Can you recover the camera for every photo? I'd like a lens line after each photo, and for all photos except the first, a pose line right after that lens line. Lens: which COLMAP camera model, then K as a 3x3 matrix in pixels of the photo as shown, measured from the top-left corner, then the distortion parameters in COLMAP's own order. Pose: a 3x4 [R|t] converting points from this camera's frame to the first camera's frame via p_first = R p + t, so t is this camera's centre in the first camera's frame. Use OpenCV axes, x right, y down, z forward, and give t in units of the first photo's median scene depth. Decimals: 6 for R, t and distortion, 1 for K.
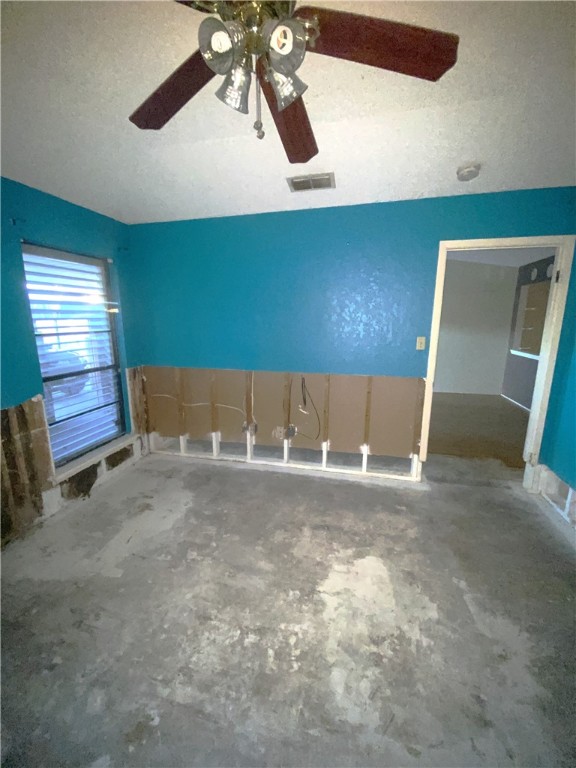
lens RADIAL K [[315.6, 0, 288.0], [0, 315.6, 384.0], [0, 0, 1]] dist [0.015408, -0.019111]
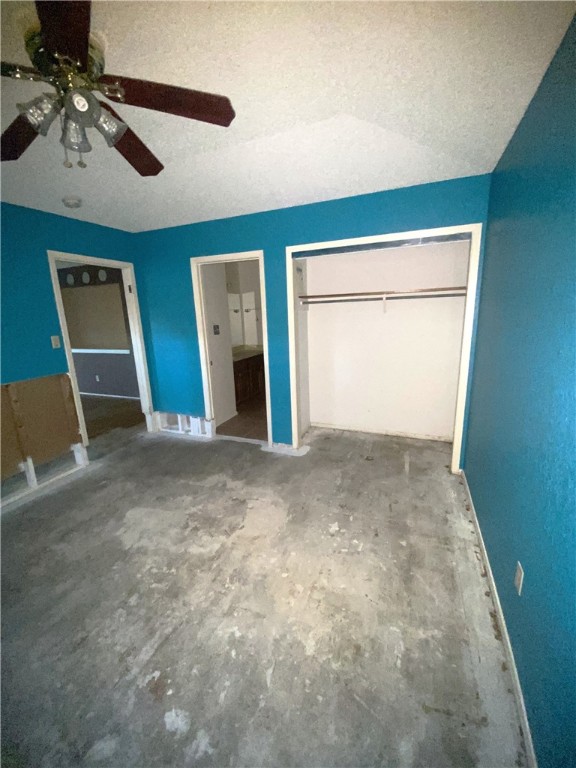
lens RADIAL K [[310.1, 0, 289.1], [0, 310.1, 383.4], [0, 0, 1]] dist [0.044002, -0.033294]
pose [[0.146991, -0.227301, 0.962667, -0.657528], [0.236320, 0.953124, 0.188964, -0.013842], [-0.960493, 0.199721, 0.193816, 0.056920]]
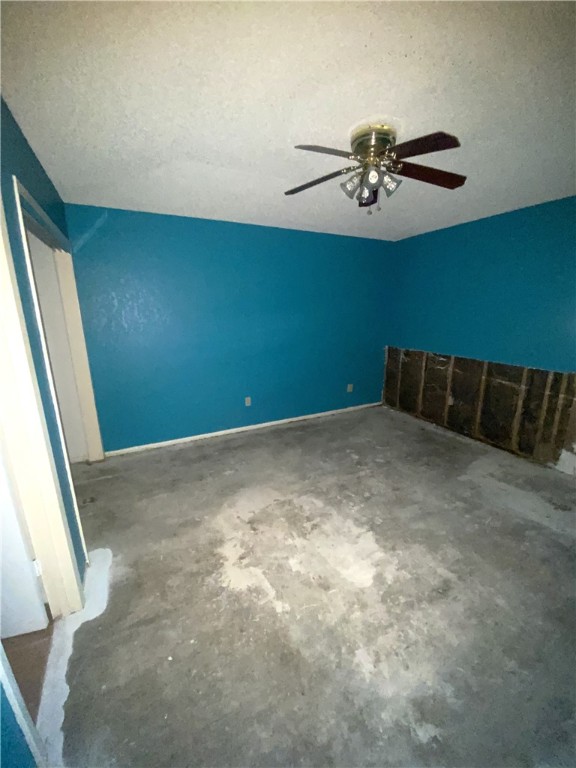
lens RADIAL K [[310.1, 0, 289.1], [0, 310.1, 383.4], [0, 0, 1]] dist [0.044002, -0.033294]
pose [[-0.763277, 0.161430, -0.625579, 0.821058], [-0.119114, 0.916521, 0.381840, -0.247942], [0.634996, 0.365965, -0.680330, 1.157545]]
